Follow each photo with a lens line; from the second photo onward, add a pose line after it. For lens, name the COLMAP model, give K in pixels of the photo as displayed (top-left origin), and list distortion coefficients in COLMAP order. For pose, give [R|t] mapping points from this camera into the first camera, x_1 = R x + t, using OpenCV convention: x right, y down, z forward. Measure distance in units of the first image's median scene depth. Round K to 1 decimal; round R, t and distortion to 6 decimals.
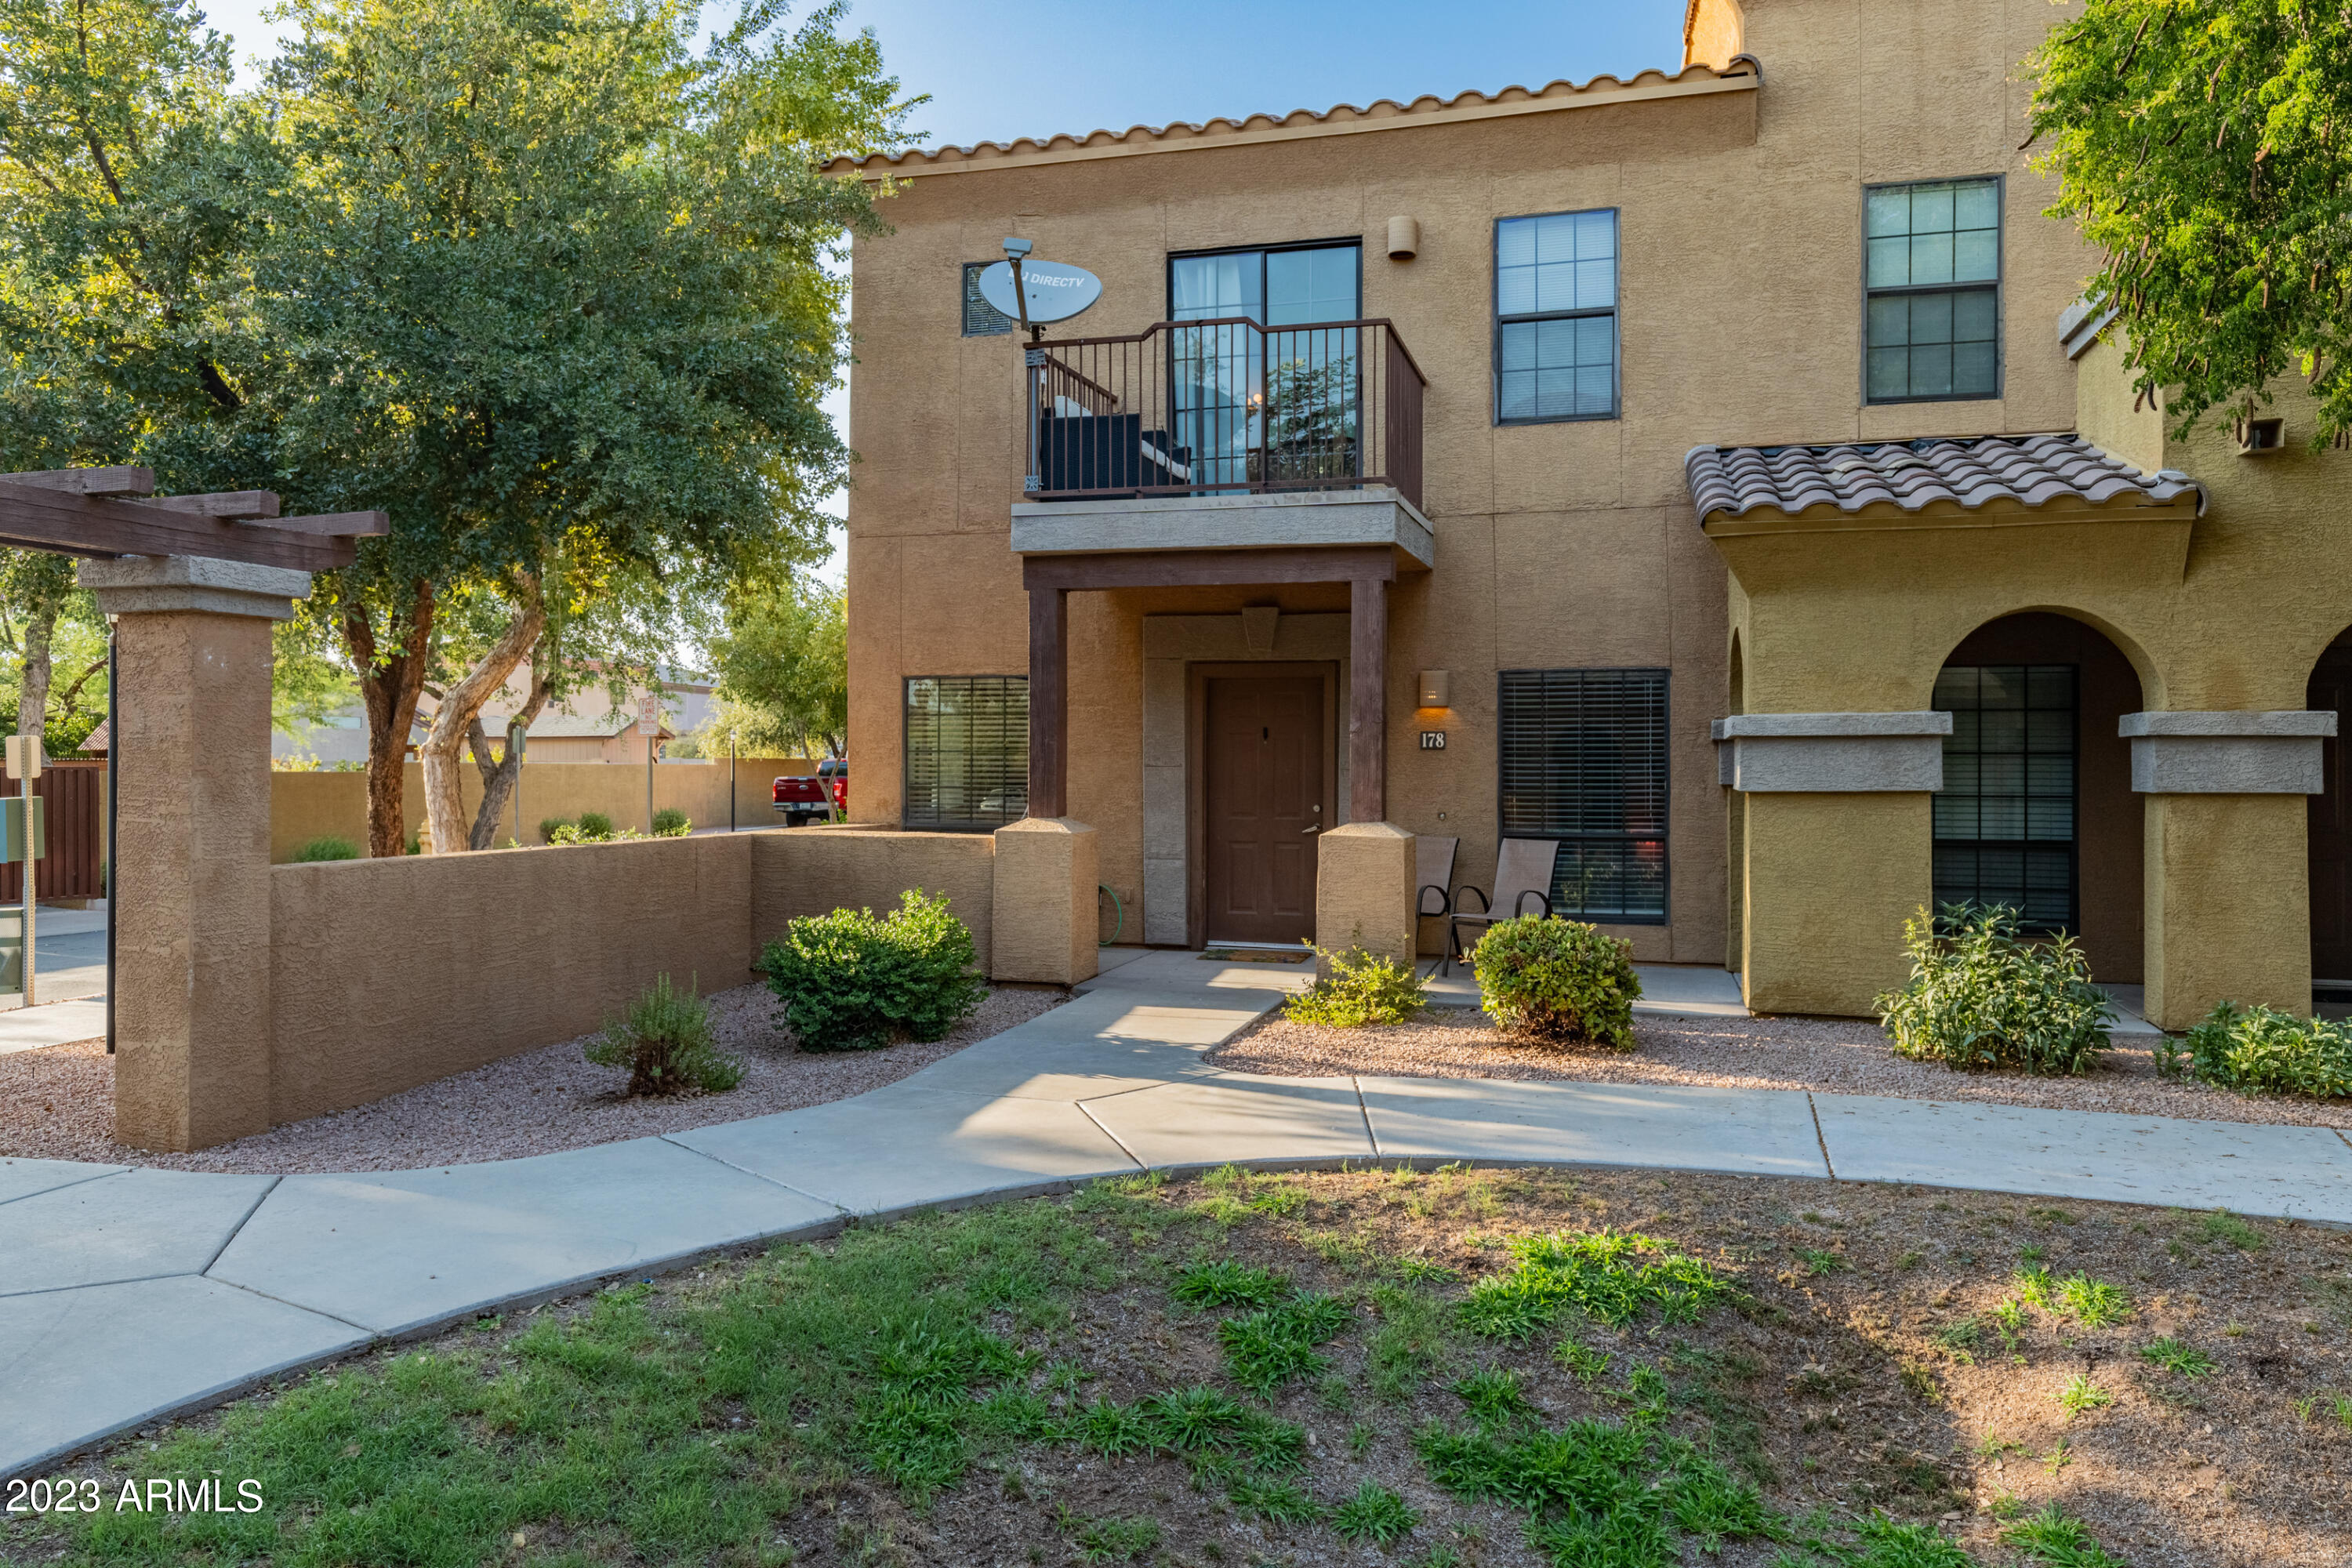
lens RADIAL K [[1667.5, 0, 1180.5], [0, 1667.5, 760.3], [0, 0, 1]] dist [-0.007045, 0.005542]
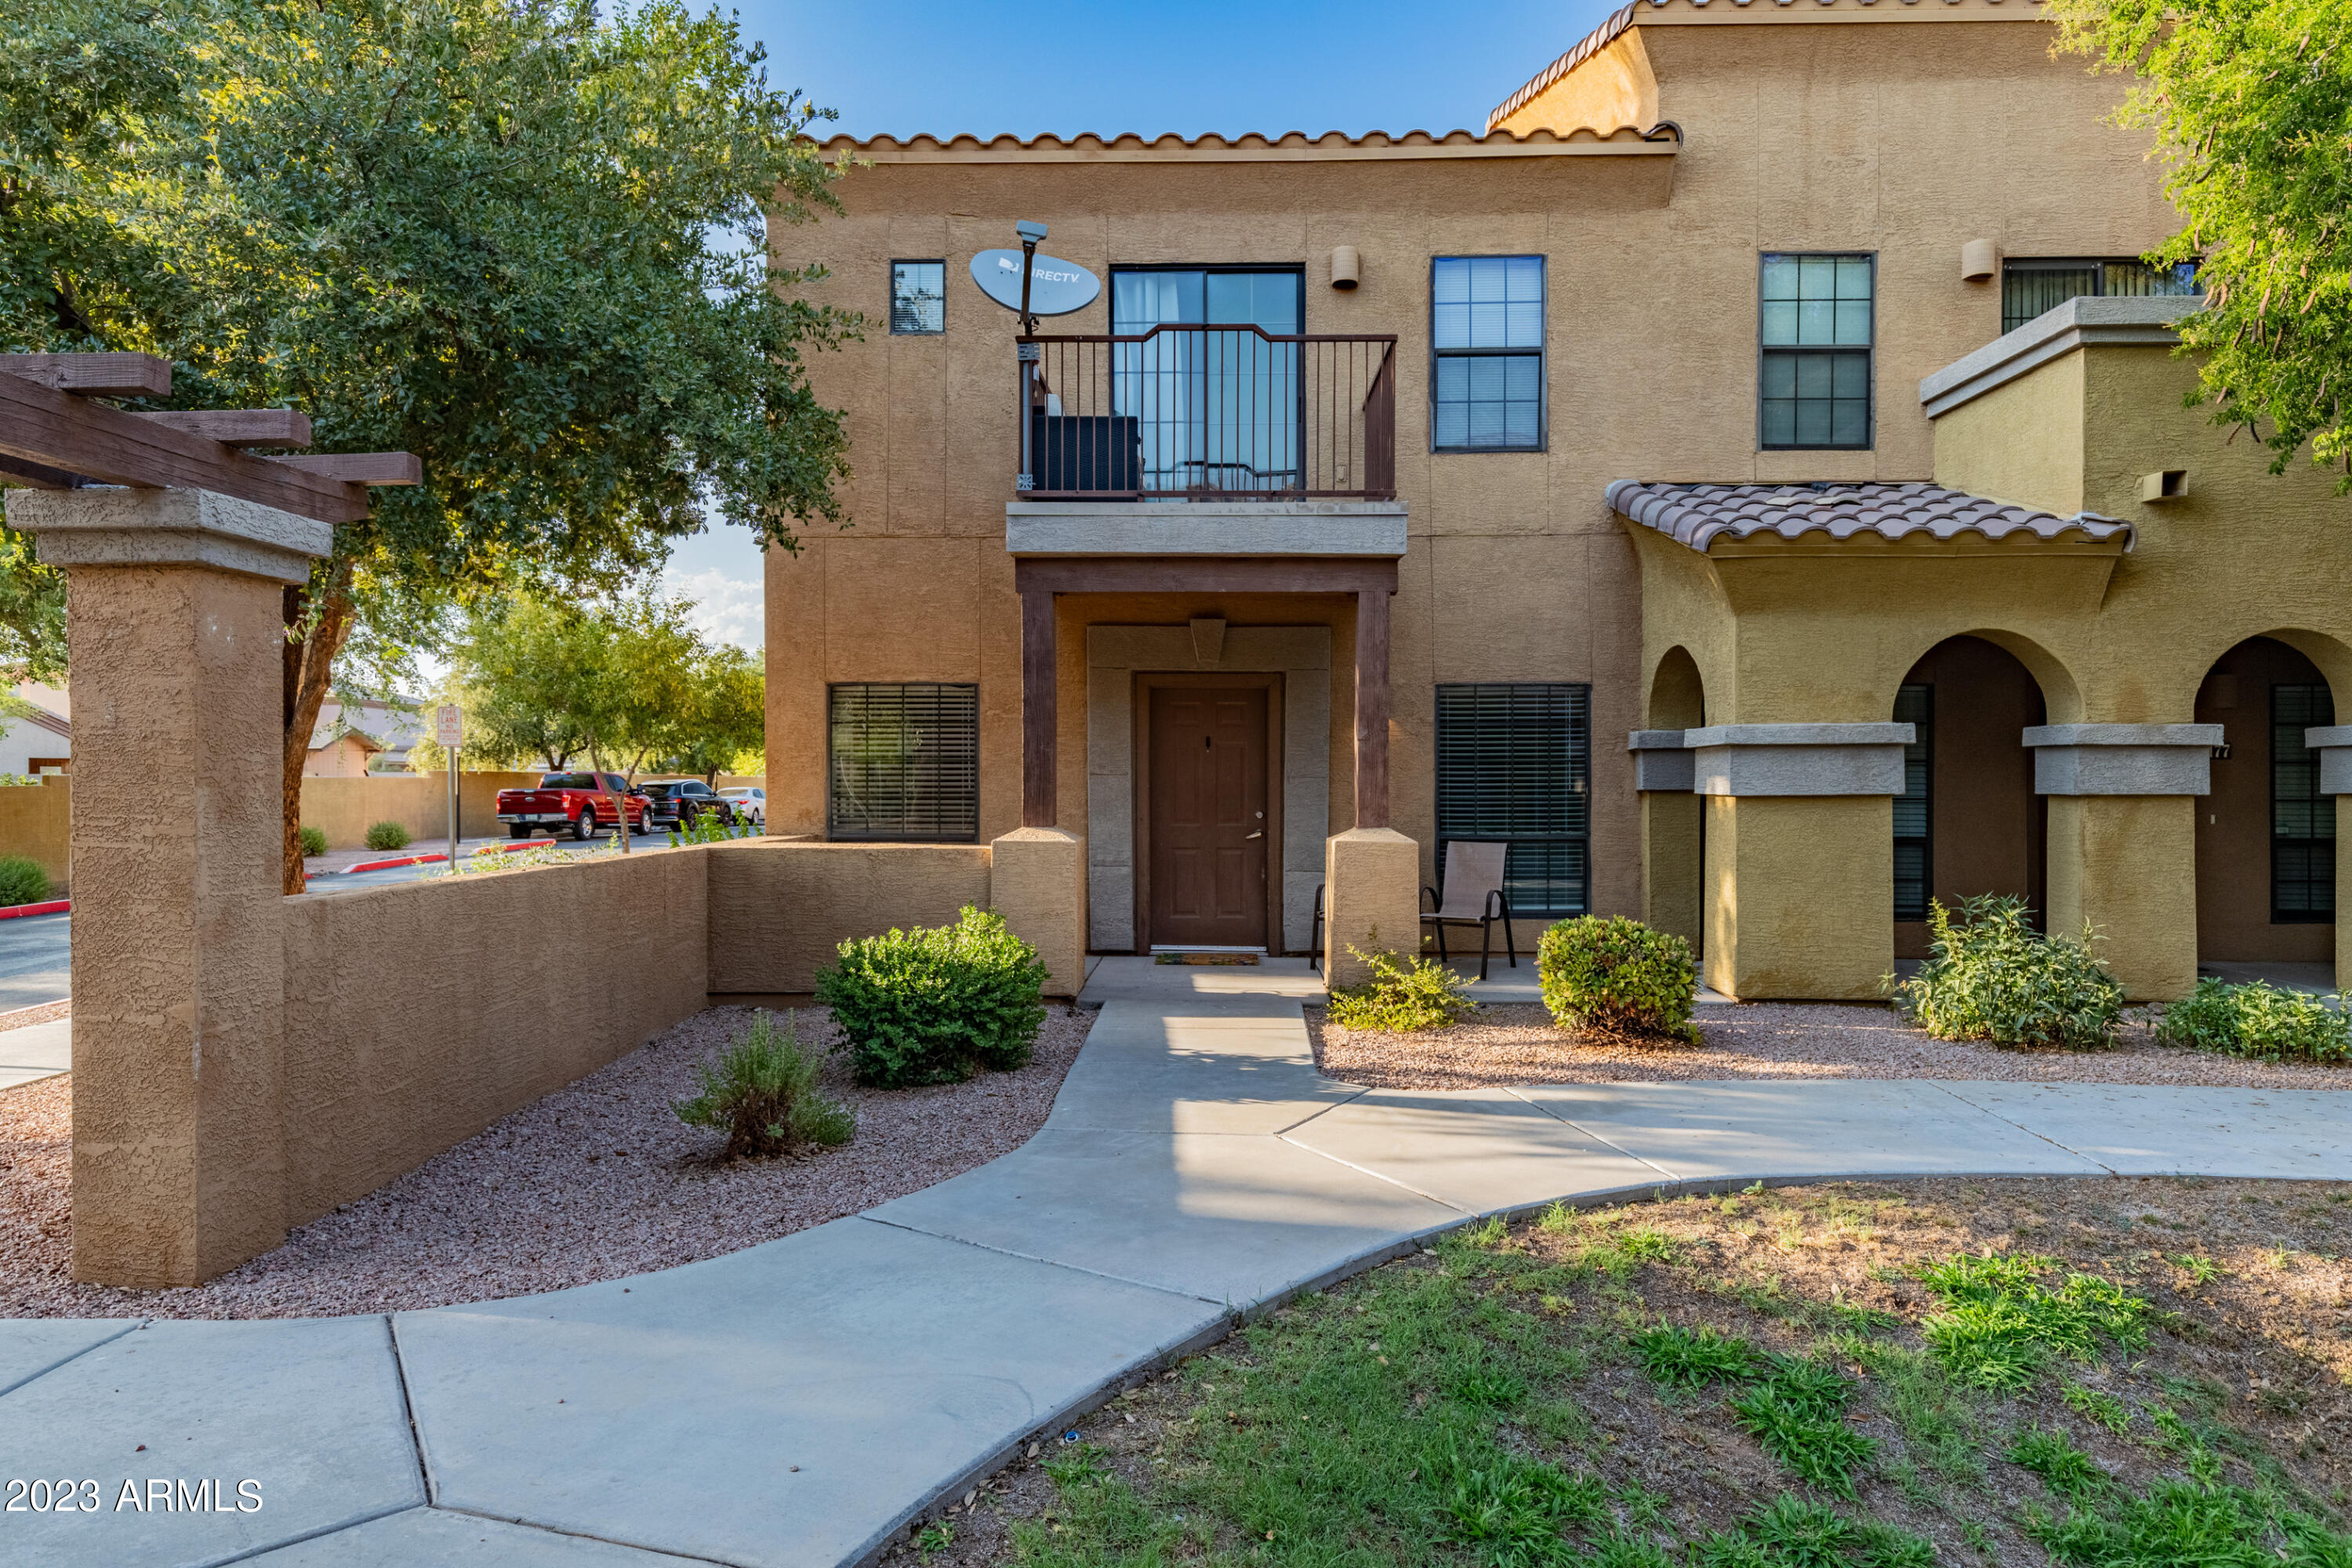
lens RADIAL K [[1418.5, 0, 1165.7], [0, 1418.5, 793.6], [0, 0, 1]] dist [0.001468, 0.002098]
pose [[0.966871, -0.005158, 0.255215, -0.256786], [0.001590, 0.999898, 0.014183, 0.003725], [-0.255262, -0.013307, 0.966780, 0.207656]]
